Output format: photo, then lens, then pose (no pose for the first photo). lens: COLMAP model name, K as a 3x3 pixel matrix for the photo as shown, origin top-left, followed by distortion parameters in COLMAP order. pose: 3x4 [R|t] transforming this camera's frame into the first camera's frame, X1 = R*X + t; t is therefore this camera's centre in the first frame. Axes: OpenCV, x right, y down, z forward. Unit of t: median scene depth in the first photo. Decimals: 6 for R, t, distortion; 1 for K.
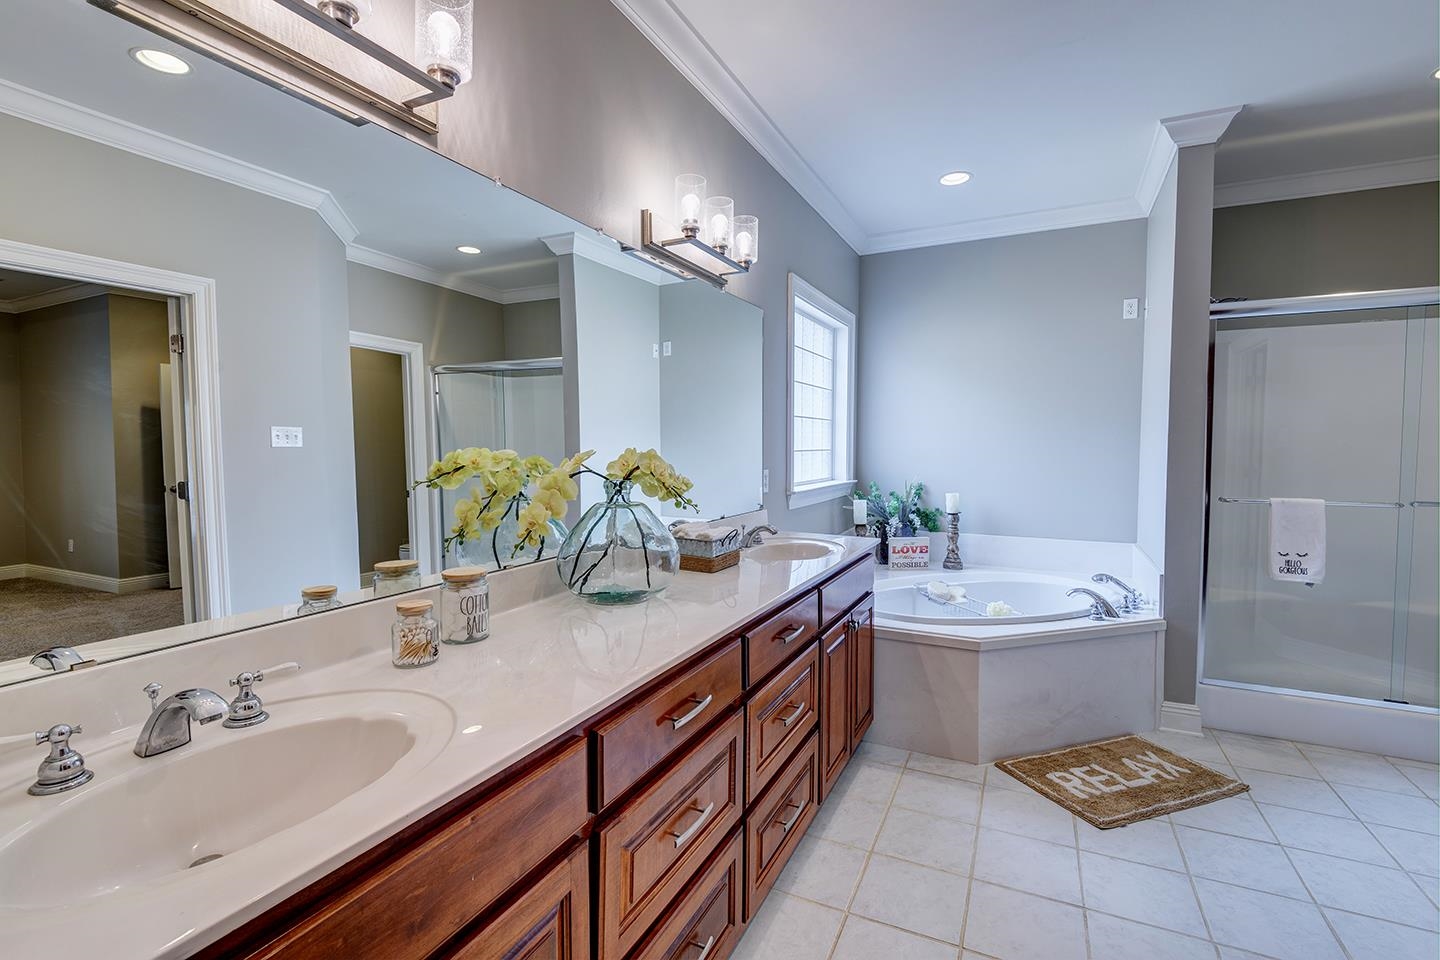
lens RADIAL K [[648.6, 0, 724.7], [0, 648.6, 477.1], [0, 0, 1]] dist [0.031588, -0.018608]
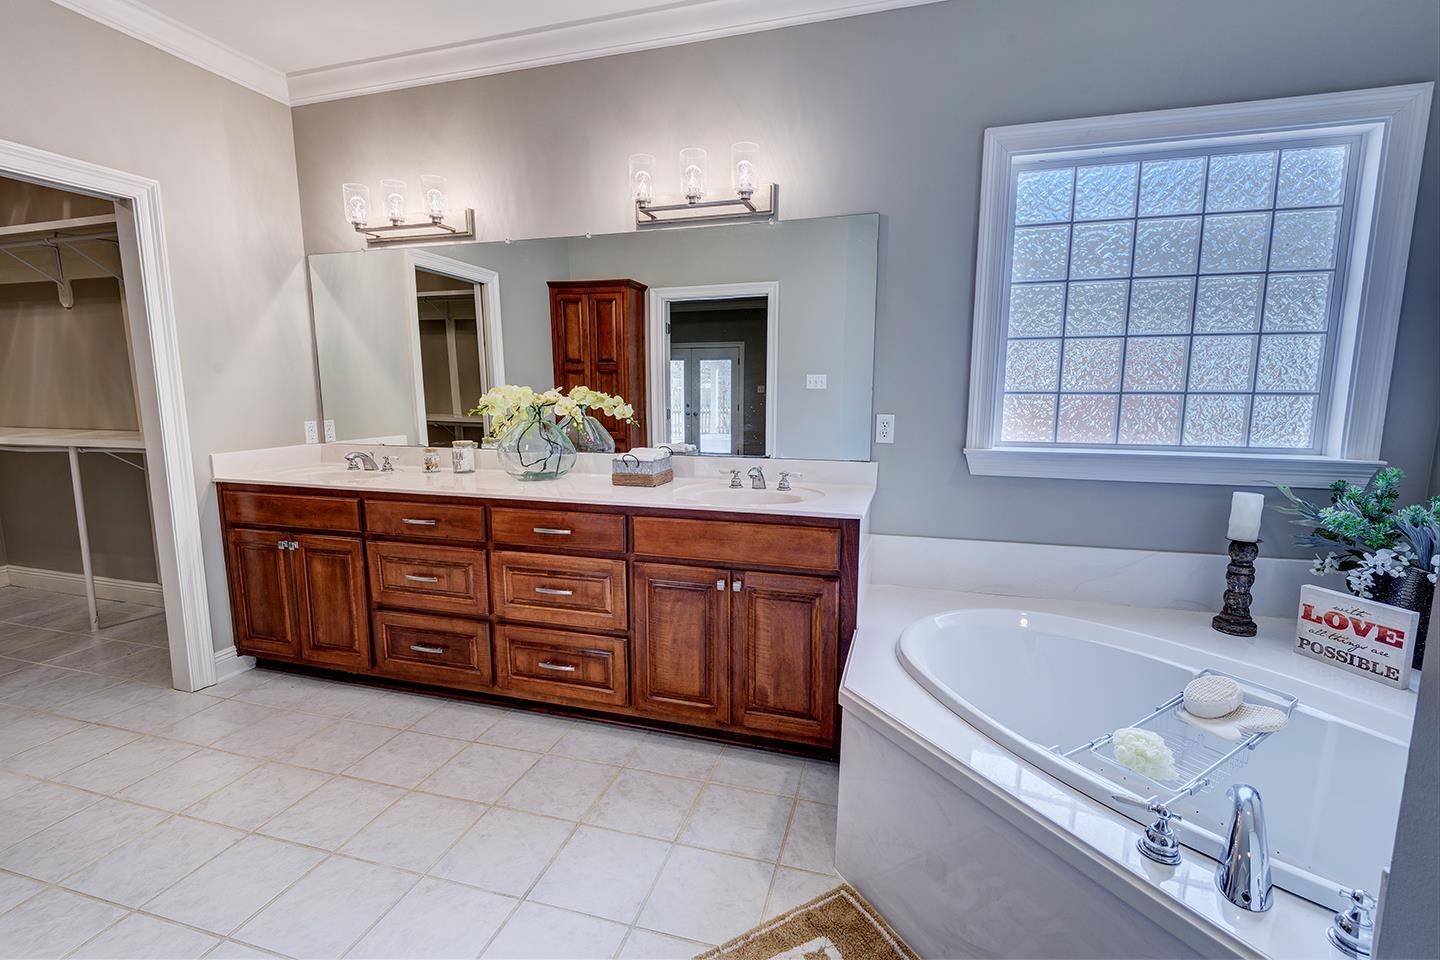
lens RADIAL K [[648.6, 0, 724.7], [0, 648.6, 477.1], [0, 0, 1]] dist [0.031588, -0.018608]
pose [[0.171468, 0.134249, -0.976000, 0.634294], [-0.056034, 0.990397, 0.126385, -0.020348], [0.983595, 0.033019, 0.177344, 0.499793]]
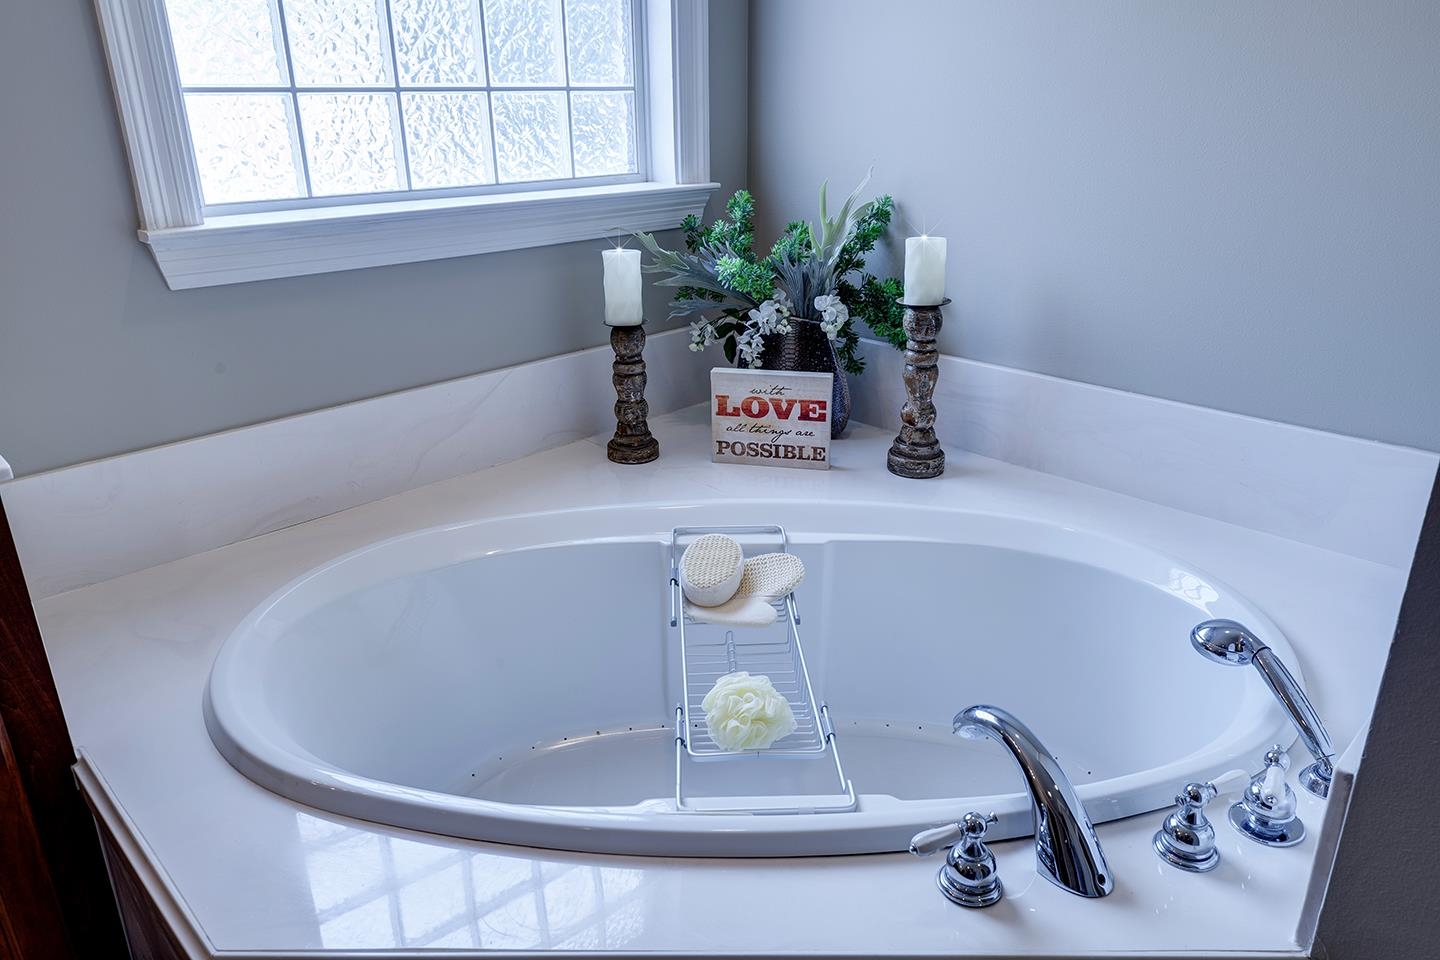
lens RADIAL K [[989.8, 0, 720.0], [0, 989.8, 480.0], [0, 0, 1]] dist [0.041685, 0.000268]
pose [[0.948665, 0.106706, -0.297738, 0.417096], [-0.007828, 0.949003, 0.315171, -0.014918], [0.316184, -0.296661, 0.901121, 0.517336]]
